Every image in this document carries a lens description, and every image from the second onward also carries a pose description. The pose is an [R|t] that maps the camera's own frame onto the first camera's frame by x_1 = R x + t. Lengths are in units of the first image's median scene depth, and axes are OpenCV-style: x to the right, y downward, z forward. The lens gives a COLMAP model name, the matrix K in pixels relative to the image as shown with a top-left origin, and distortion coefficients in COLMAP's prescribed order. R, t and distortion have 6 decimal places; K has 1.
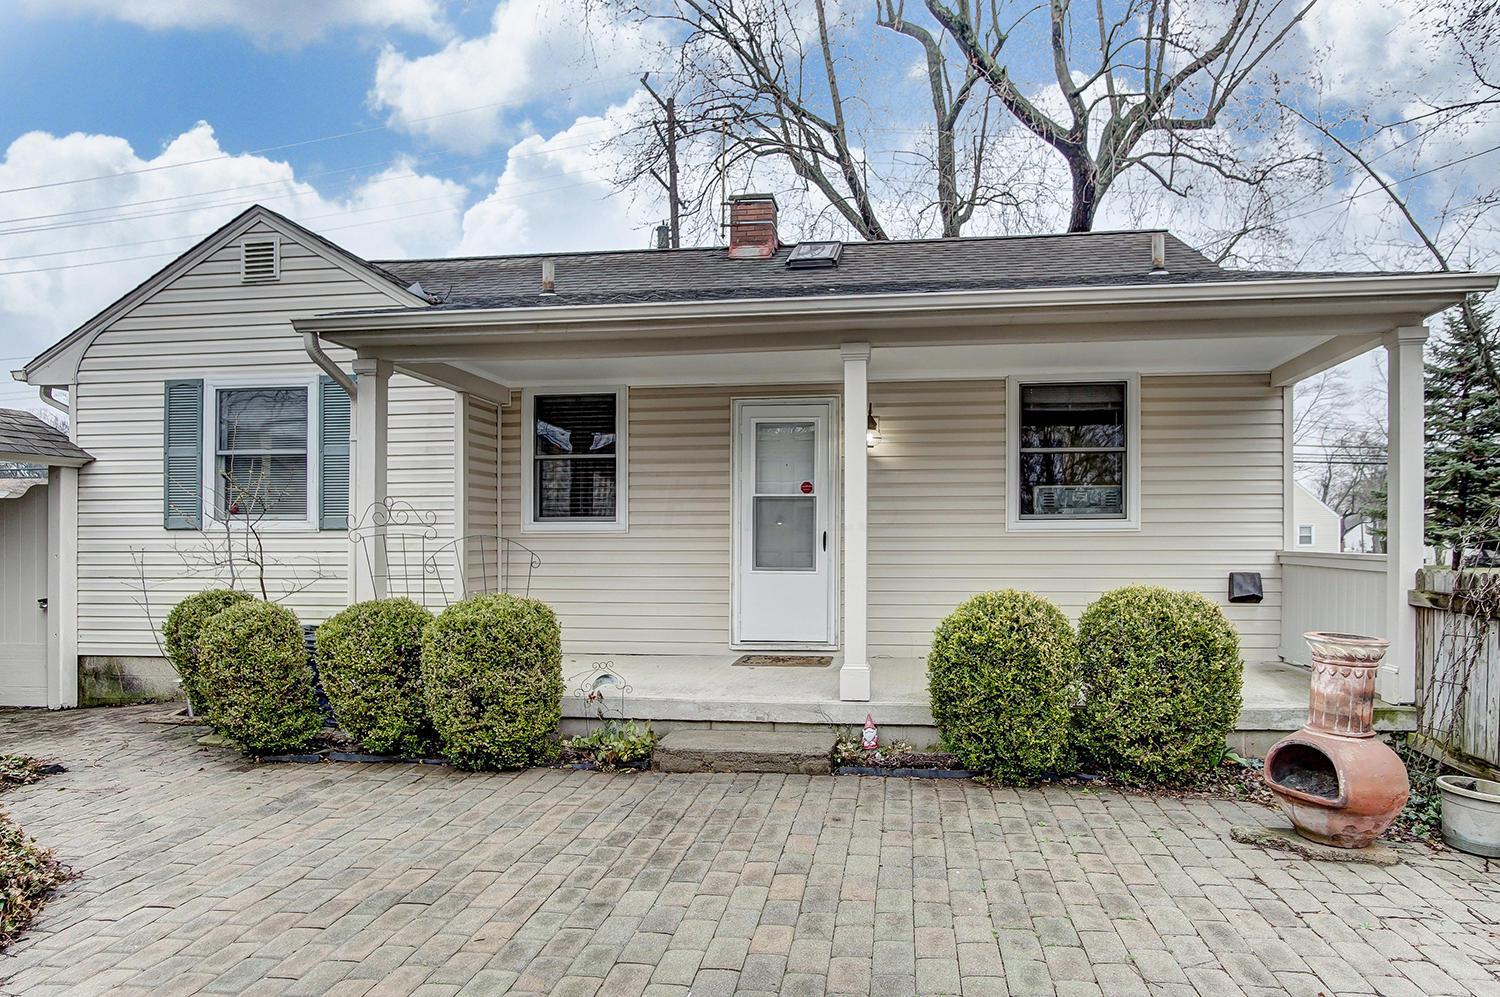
lens RADIAL K [[856.6, 0, 791.4], [0, 856.6, 545.6], [0, 0, 1]] dist [-0.028825, 0.003803]
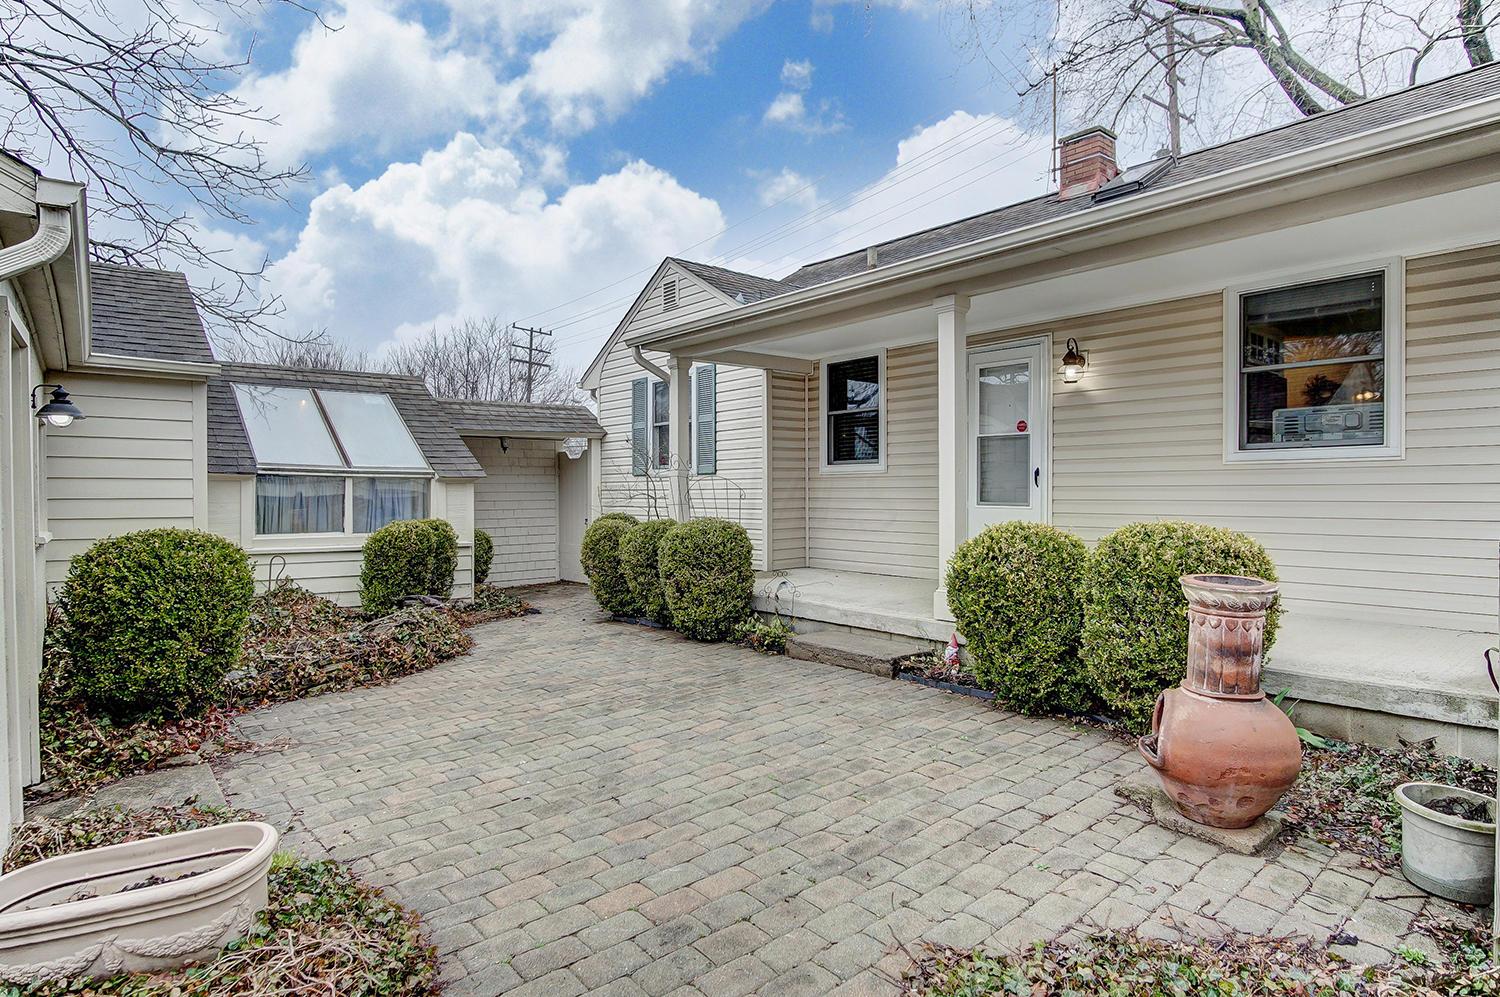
lens RADIAL K [[839.0, 0, 750.0], [0, 839.0, 498.5], [0, 0, 1]] dist [-0.025231, 0.001750]
pose [[0.714262, 0.004136, -0.699866, 0.683503], [0.005056, 0.999926, 0.011070, 0.010120], [0.699860, -0.011445, 0.714188, 0.052643]]
